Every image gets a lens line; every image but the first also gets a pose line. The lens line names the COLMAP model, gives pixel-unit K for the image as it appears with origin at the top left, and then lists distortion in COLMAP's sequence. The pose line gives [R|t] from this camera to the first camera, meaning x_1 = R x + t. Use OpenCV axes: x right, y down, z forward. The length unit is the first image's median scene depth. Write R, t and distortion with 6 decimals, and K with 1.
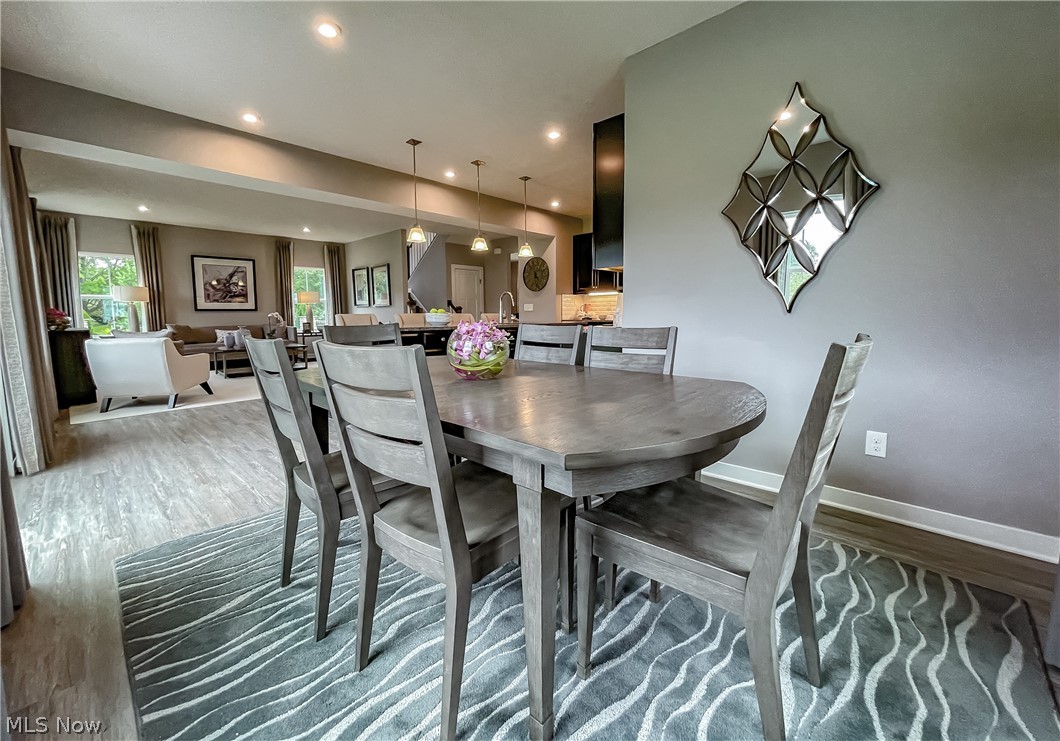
lens RADIAL K [[440.8, 0, 528.9], [0, 440.8, 351.9], [0, 0, 1]] dist [-0.001829, -0.000403]
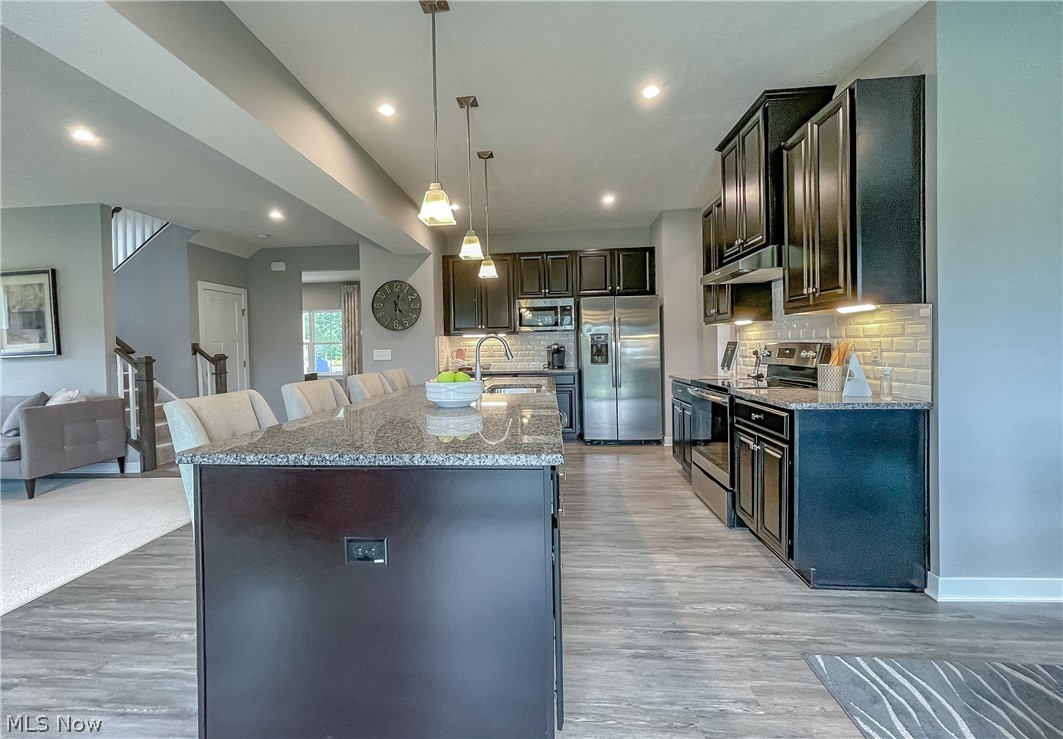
lens RADIAL K [[442.1, 0, 530.4], [0, 442.1, 350.8], [0, 0, 1]] dist [-0.001829, -0.000403]
pose [[0.767658, -0.018974, 0.640579, -0.232758], [0.072376, 0.995733, -0.057242, -0.047247], [-0.636760, 0.090305, 0.765756, 0.311401]]
